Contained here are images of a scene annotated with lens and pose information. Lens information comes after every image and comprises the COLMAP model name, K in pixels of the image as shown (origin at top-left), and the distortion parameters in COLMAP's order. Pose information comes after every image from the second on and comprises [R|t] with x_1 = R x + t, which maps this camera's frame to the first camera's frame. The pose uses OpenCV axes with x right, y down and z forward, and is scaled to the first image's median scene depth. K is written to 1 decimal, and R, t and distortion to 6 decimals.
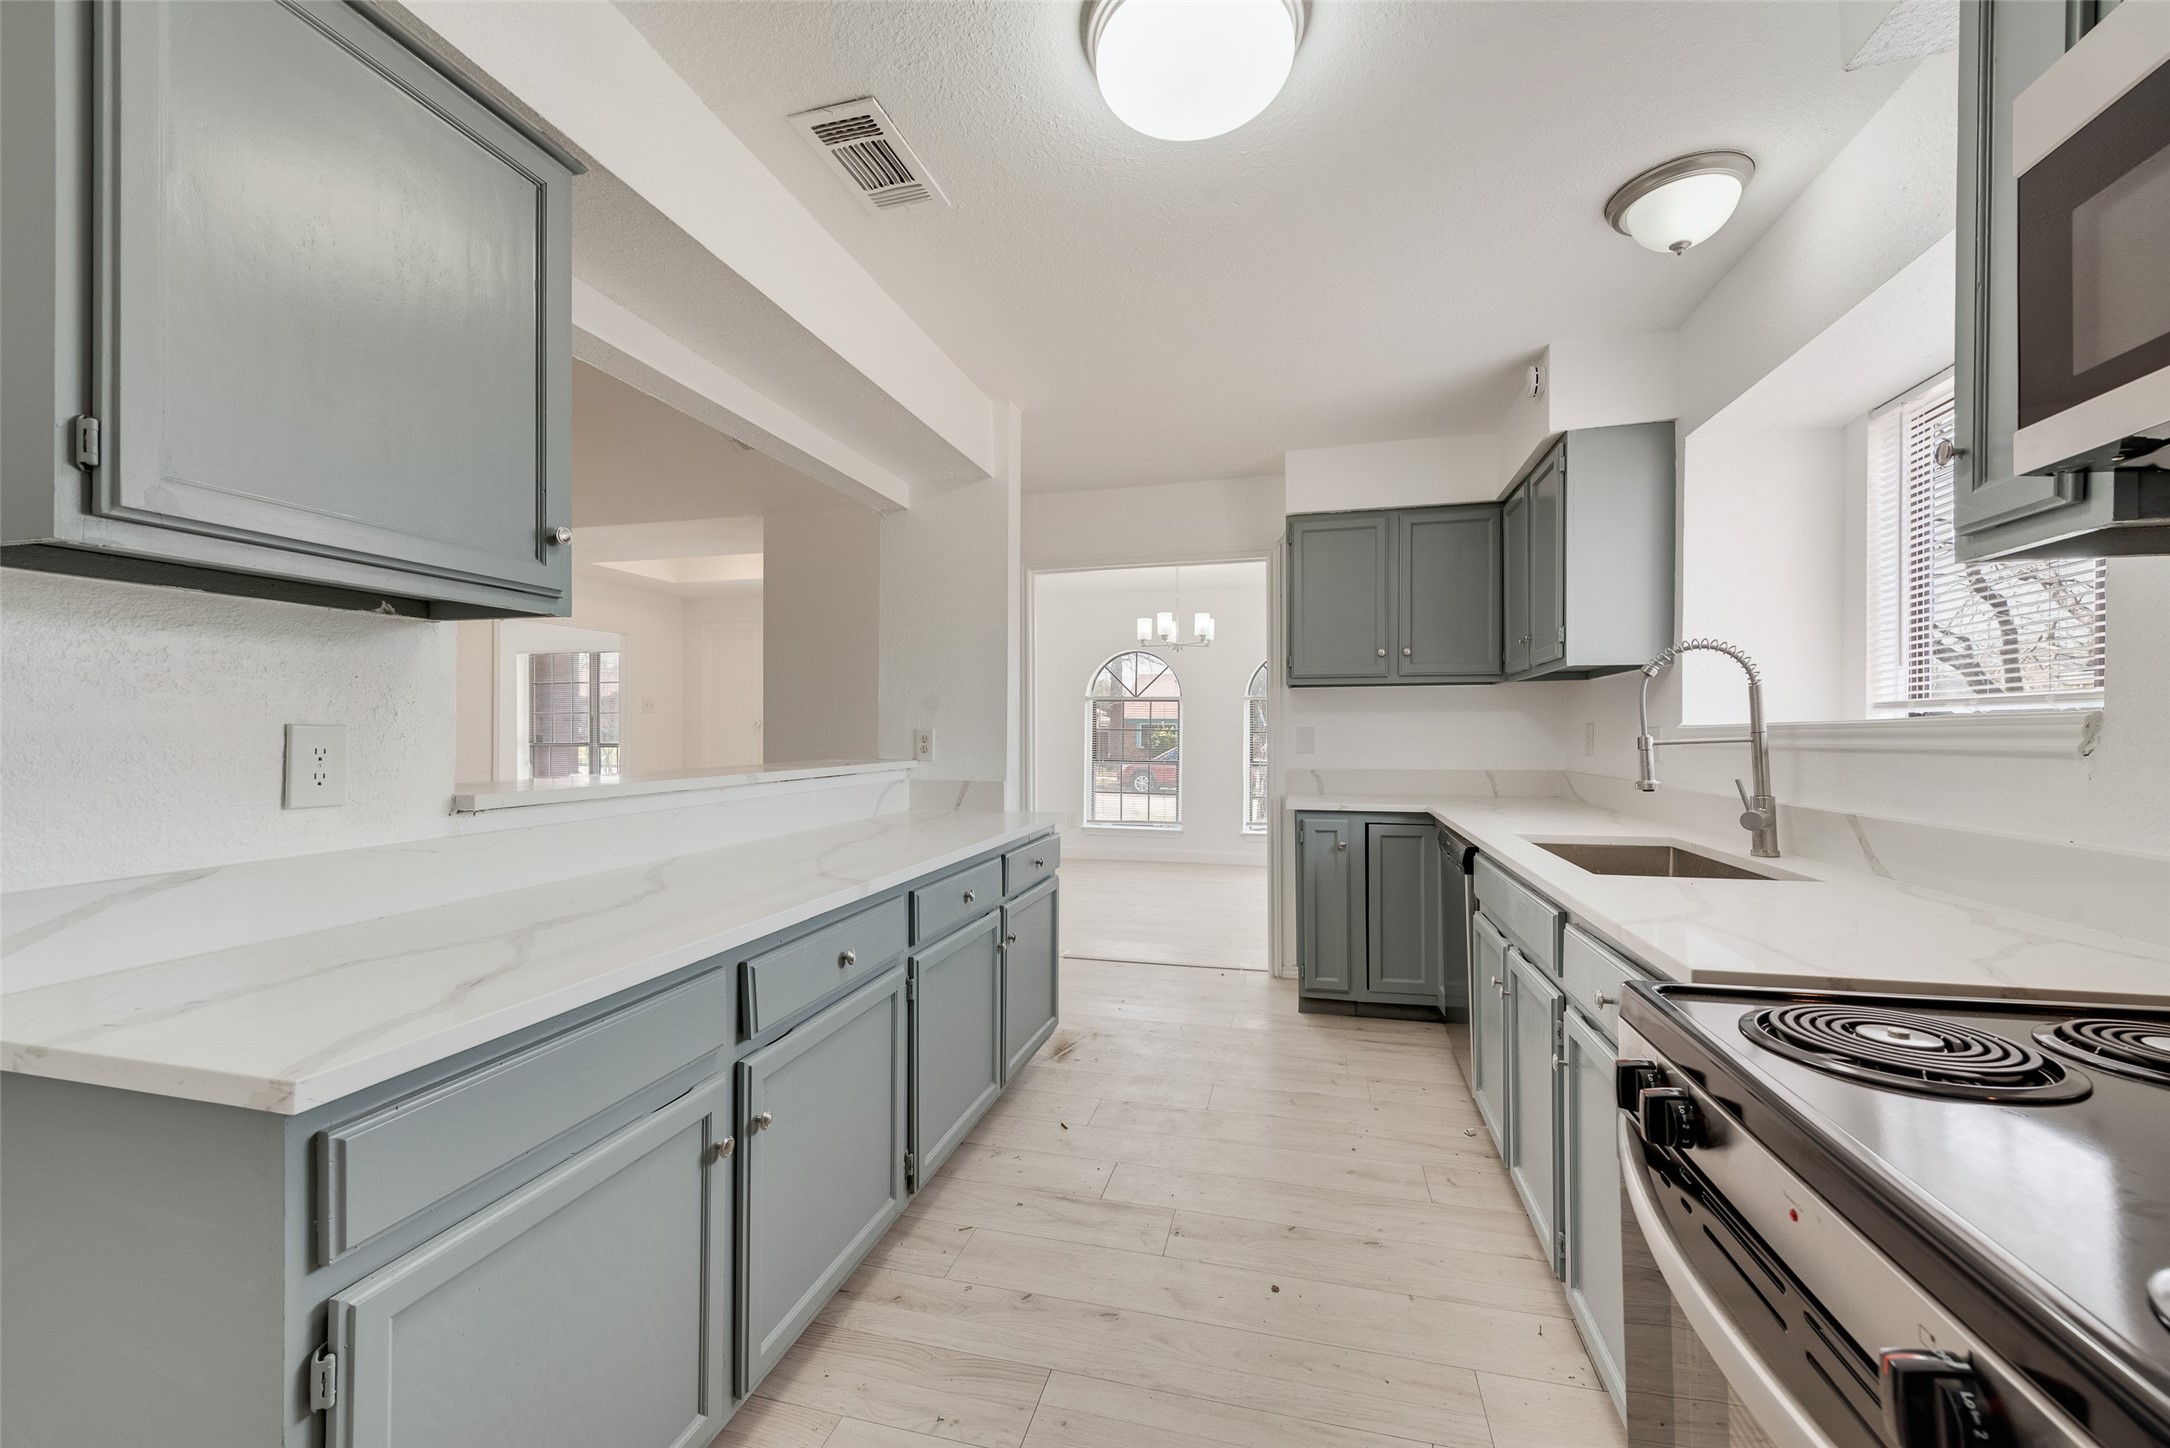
lens RADIAL K [[853.2, 0, 1081.8], [0, 853.2, 720.8], [0, 0, 1]] dist [0.019456, -0.006456]
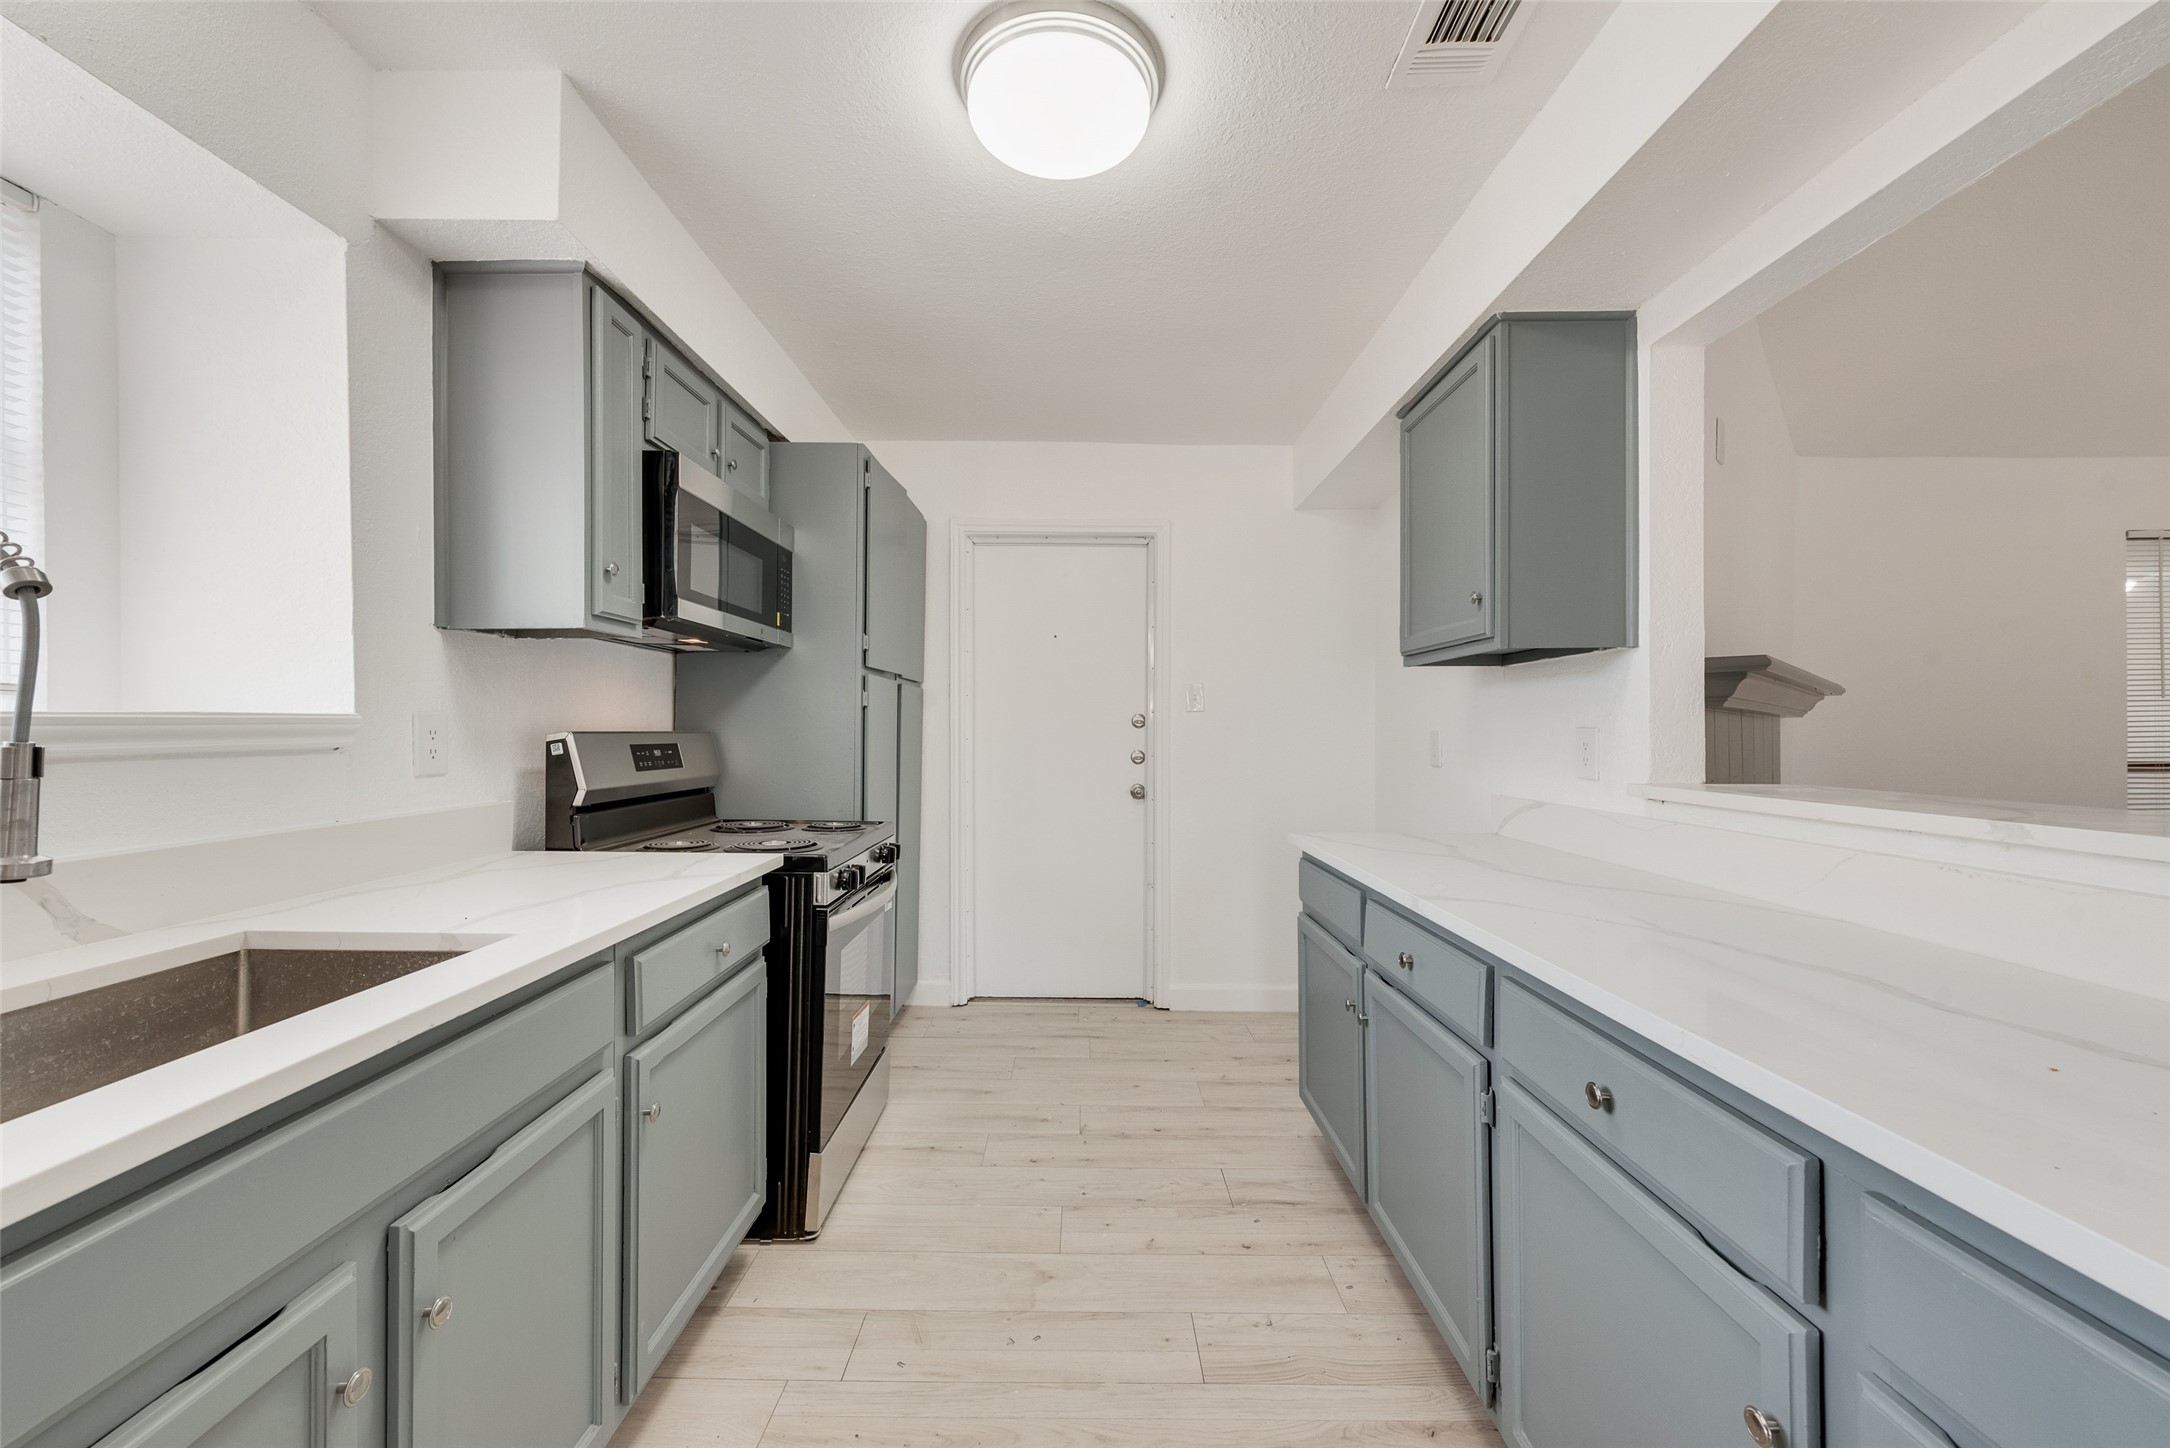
lens RADIAL K [[853.2, 0, 1081.8], [0, 853.2, 720.8], [0, 0, 1]] dist [0.019456, -0.006456]
pose [[-0.966799, -0.005085, -0.255487, 0.328803], [-0.000060, 0.999807, -0.019671, 0.017361], [0.255537, -0.019003, -0.966612, 1.788011]]
